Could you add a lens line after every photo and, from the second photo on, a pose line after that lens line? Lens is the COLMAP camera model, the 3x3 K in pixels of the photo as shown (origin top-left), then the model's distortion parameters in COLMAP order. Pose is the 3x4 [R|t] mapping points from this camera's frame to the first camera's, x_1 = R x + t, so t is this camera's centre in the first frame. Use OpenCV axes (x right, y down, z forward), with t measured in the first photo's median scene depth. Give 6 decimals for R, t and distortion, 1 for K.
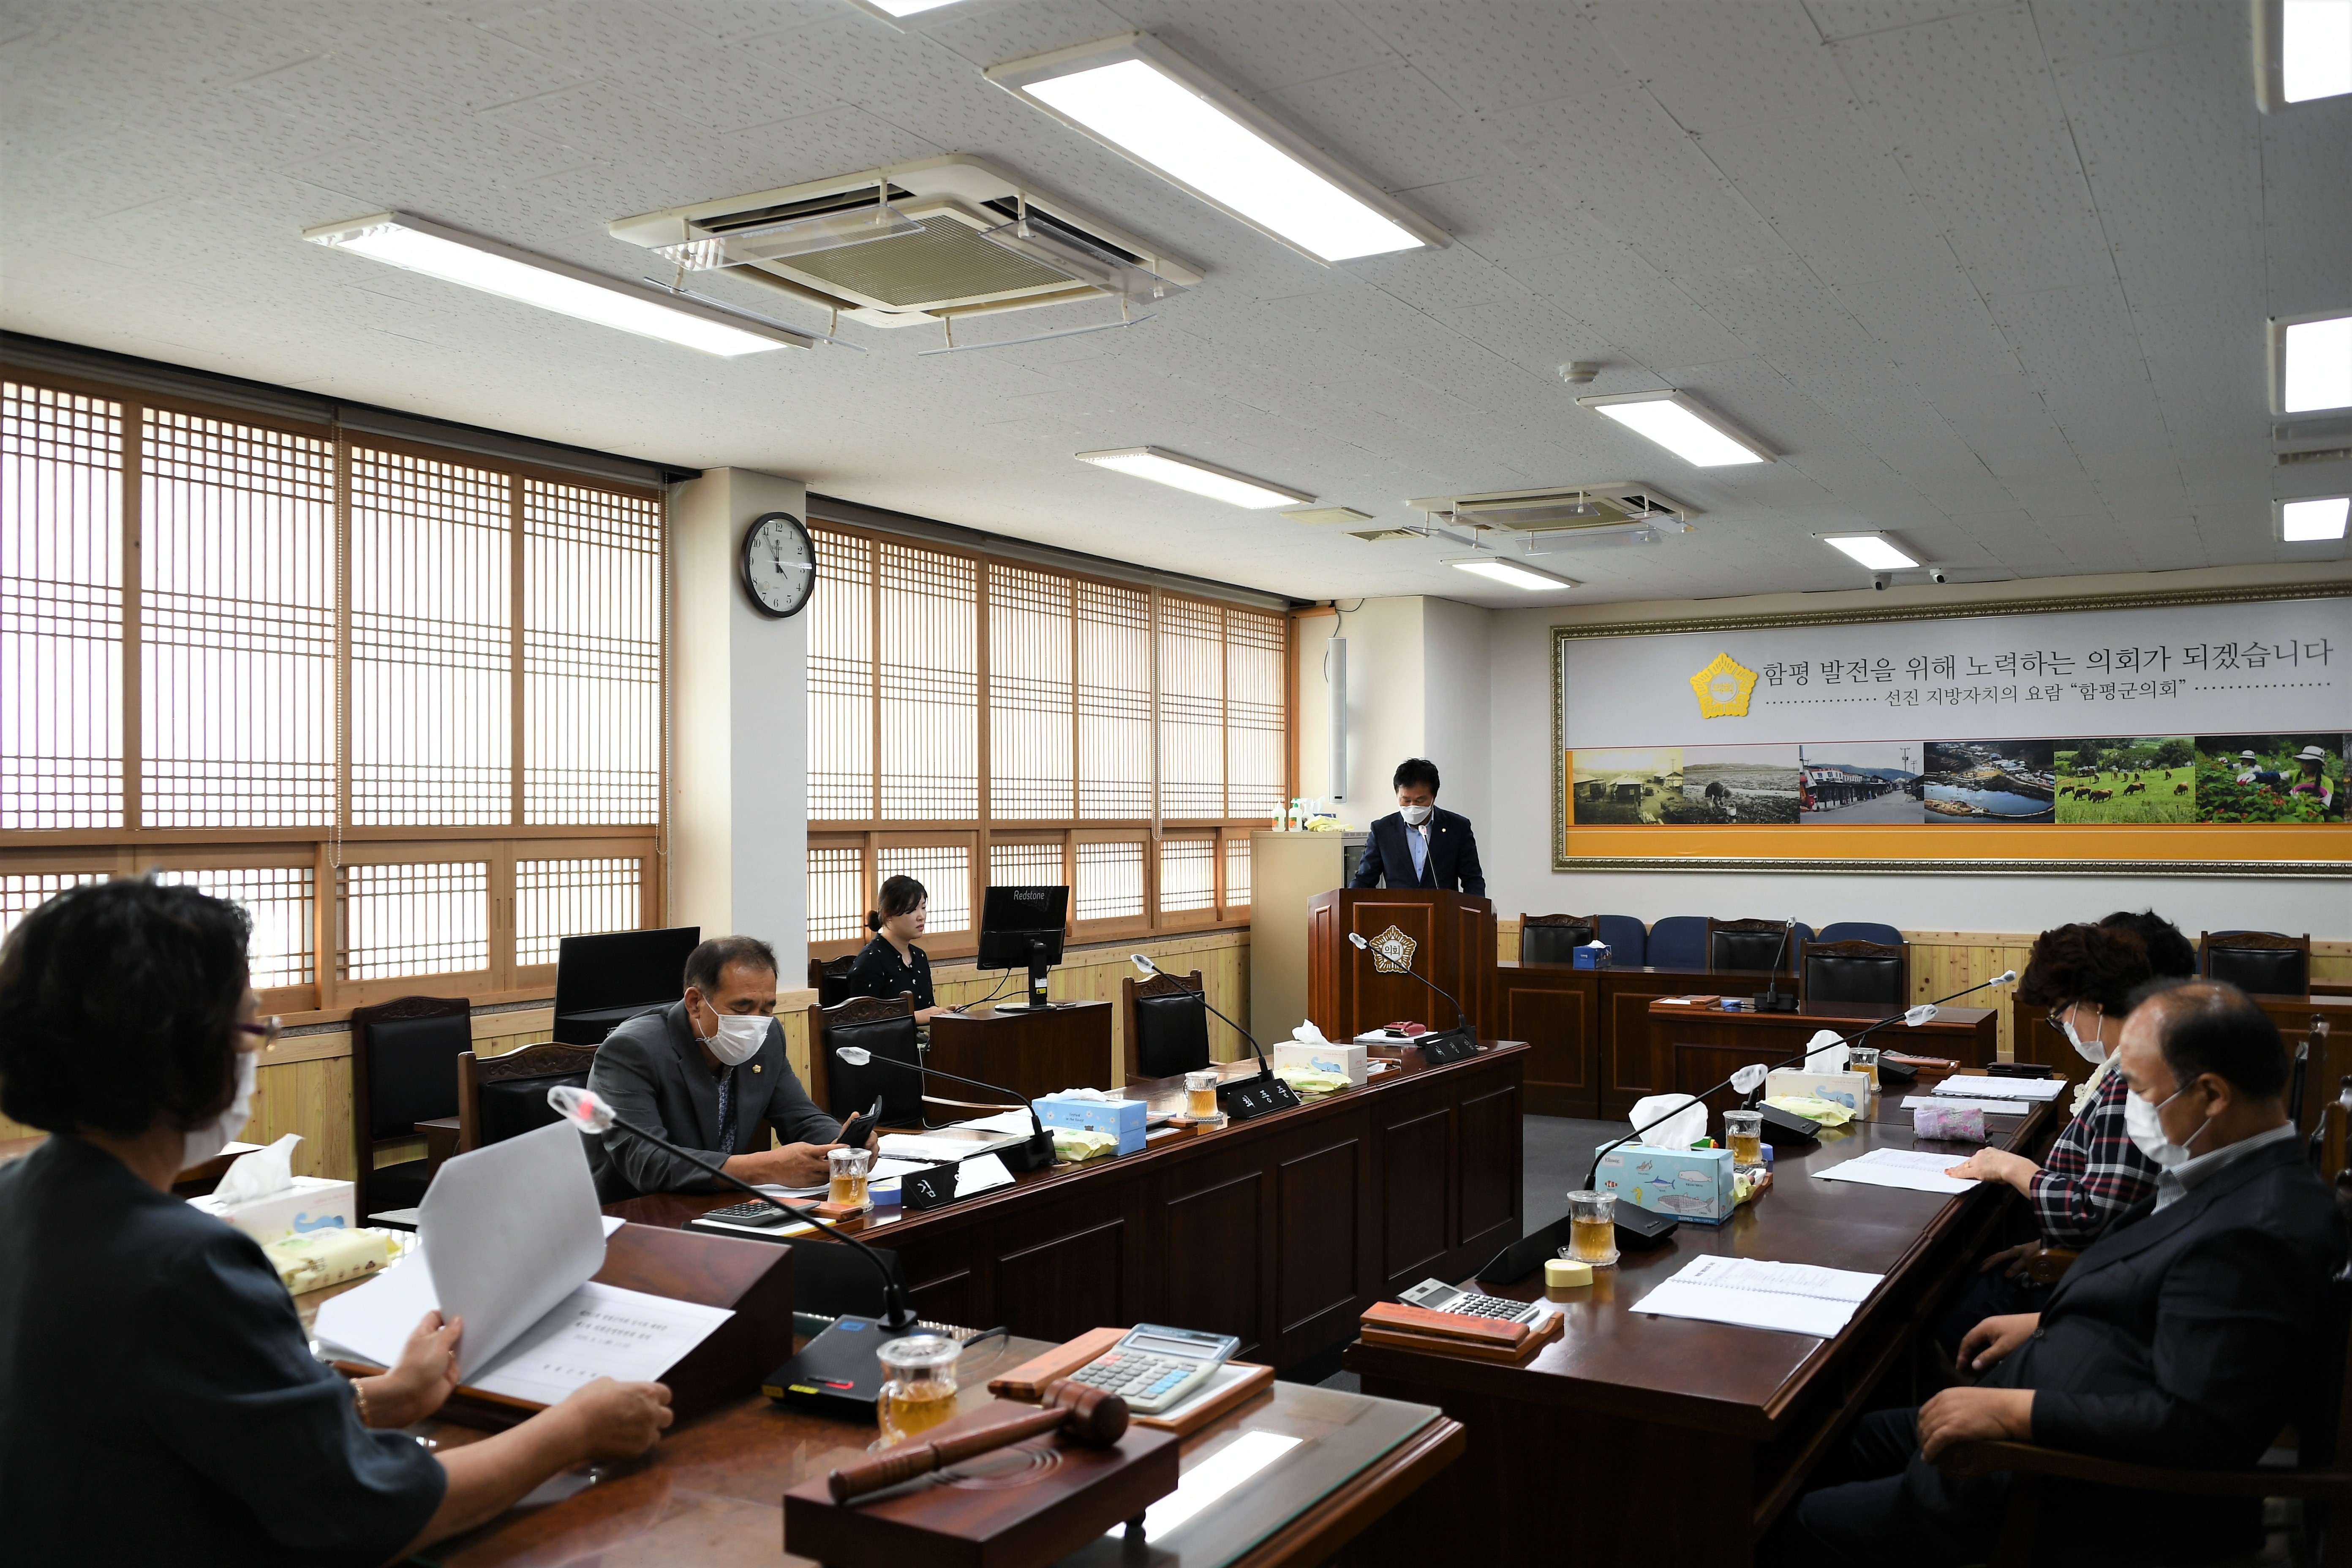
lens RADIAL K [[1935.3, 0, 1187.7], [0, 1935.3, 767.1], [0, 0, 1]] dist [0.021725, 0.012996]
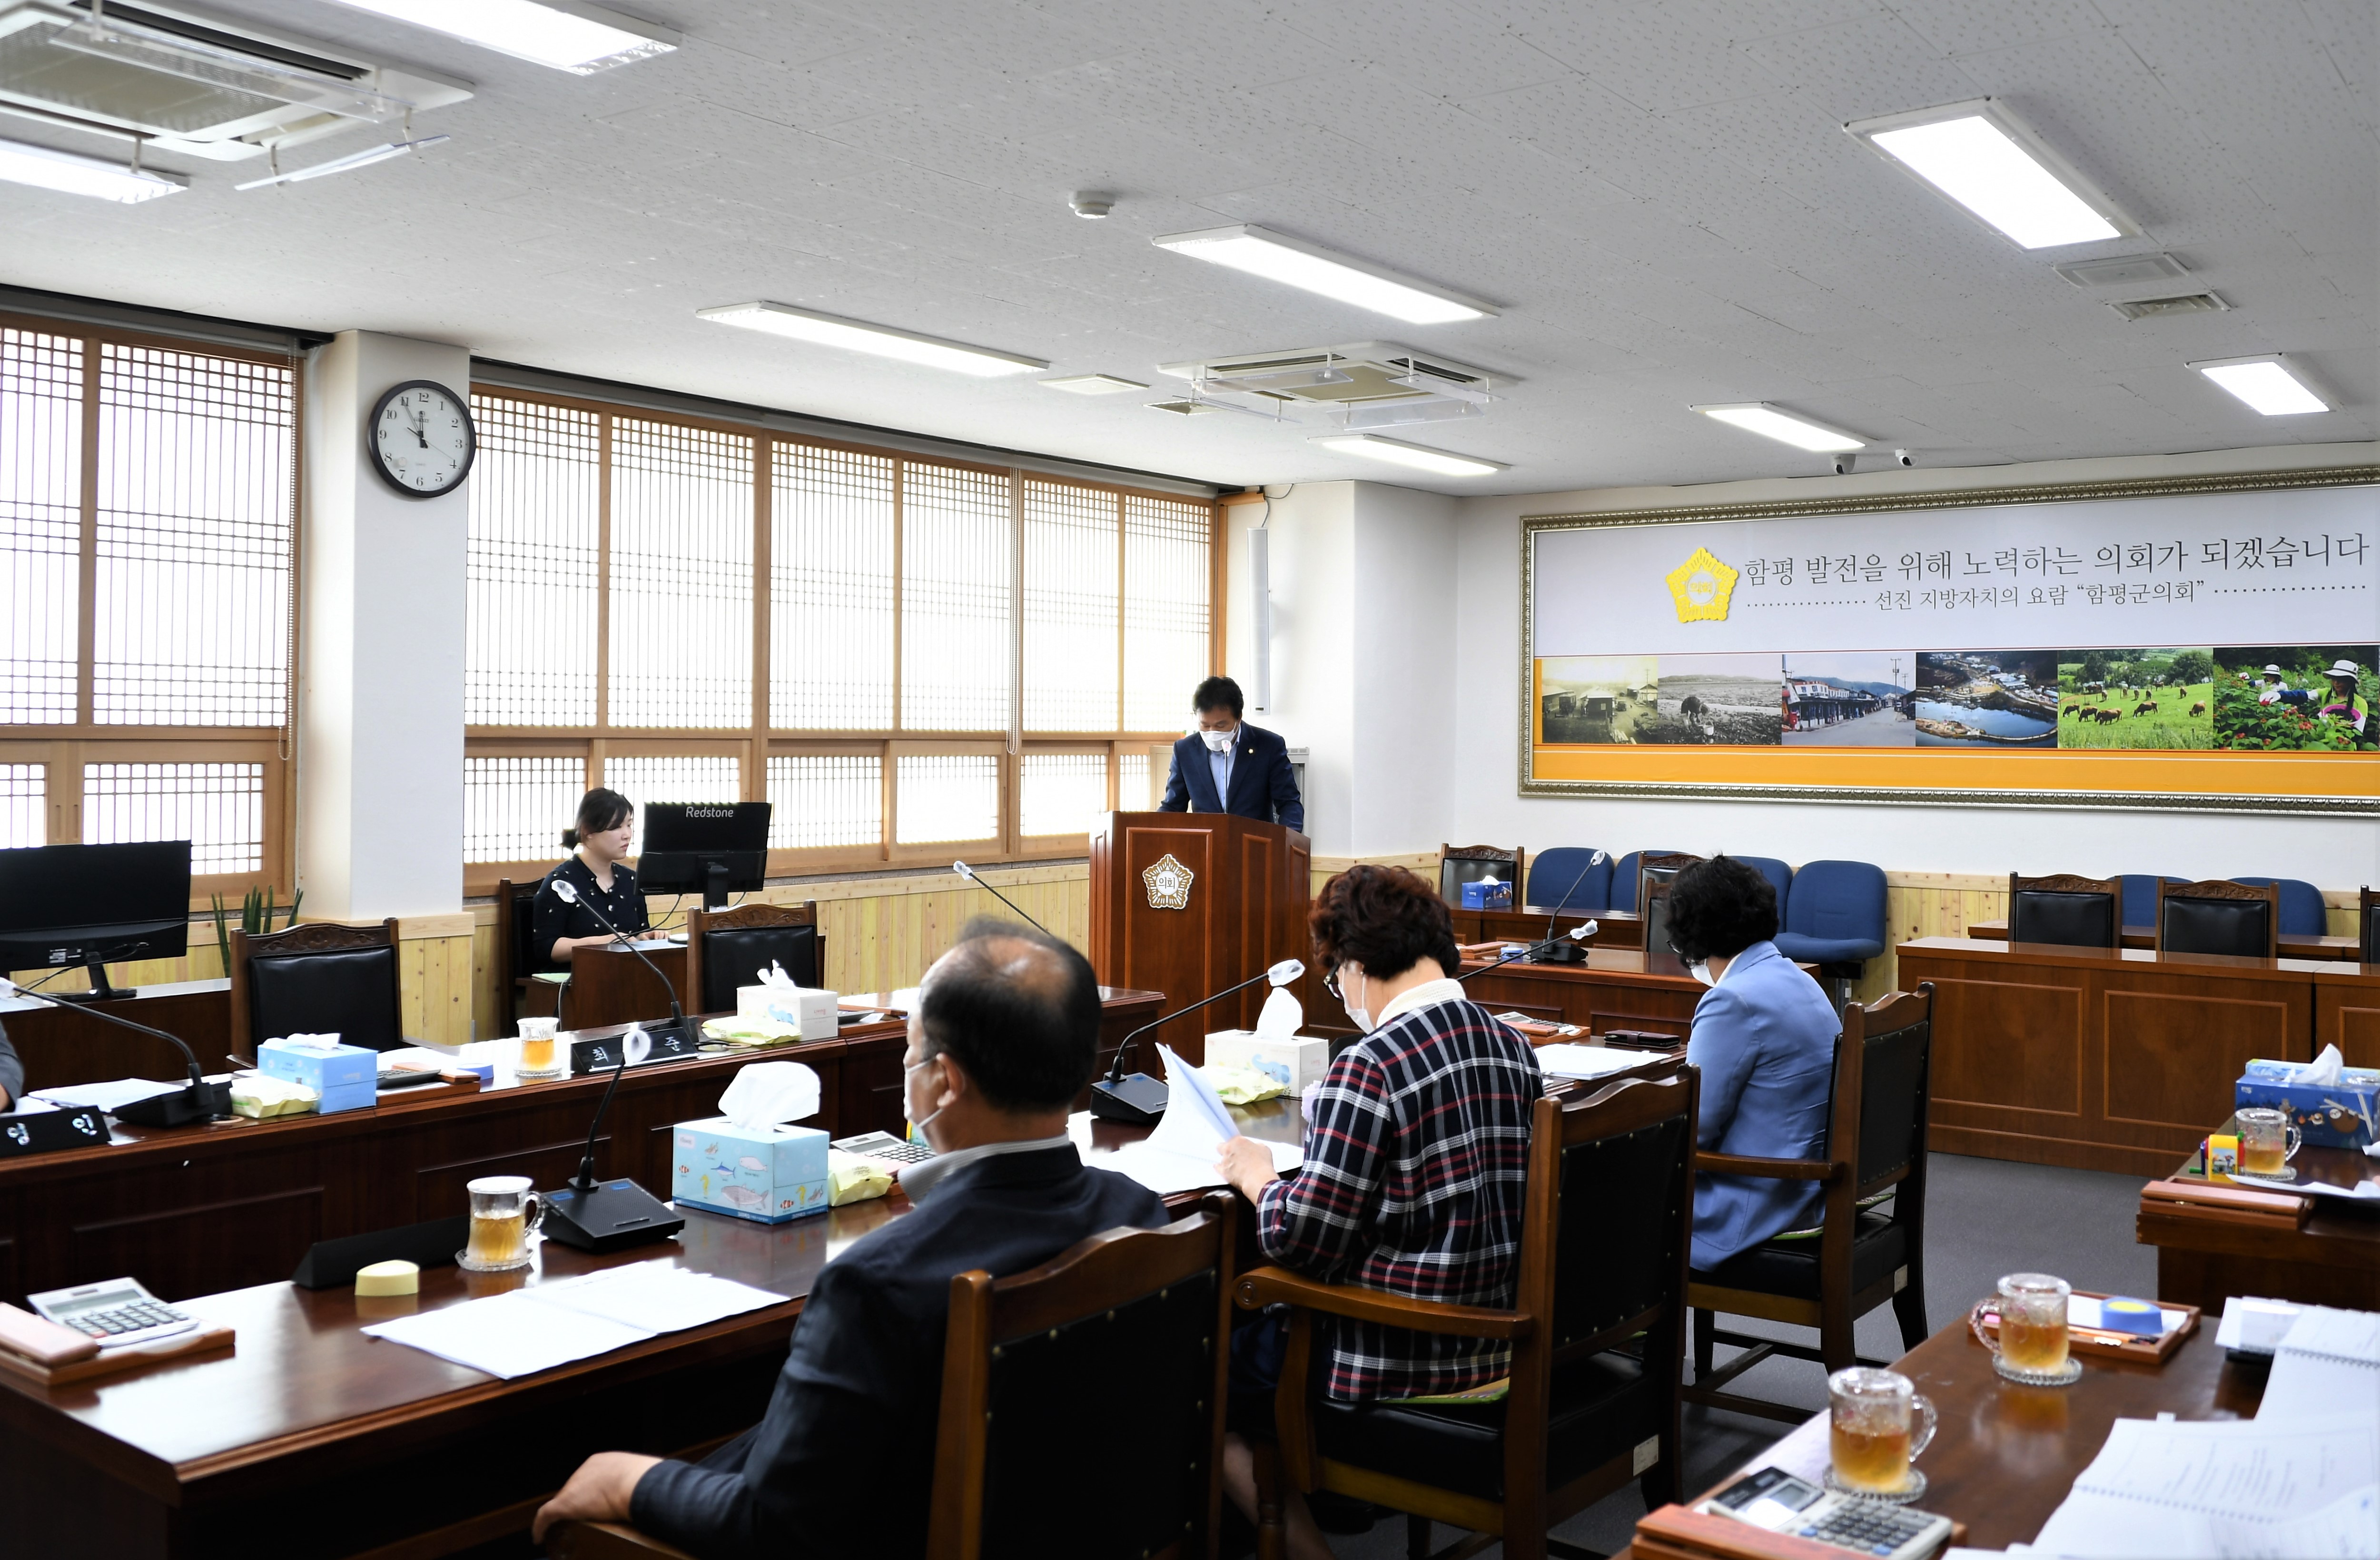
lens RADIAL K [[2111.8, 0, 1291.1], [0, 2111.8, 683.3], [0, 0, 1]] dist [-0.010101, -0.027634]
pose [[0.995749, 0.010690, -0.091482, 0.197963], [-0.010473, 0.999941, 0.002847, 0.001318], [0.091507, -0.001876, 0.995803, 0.047618]]
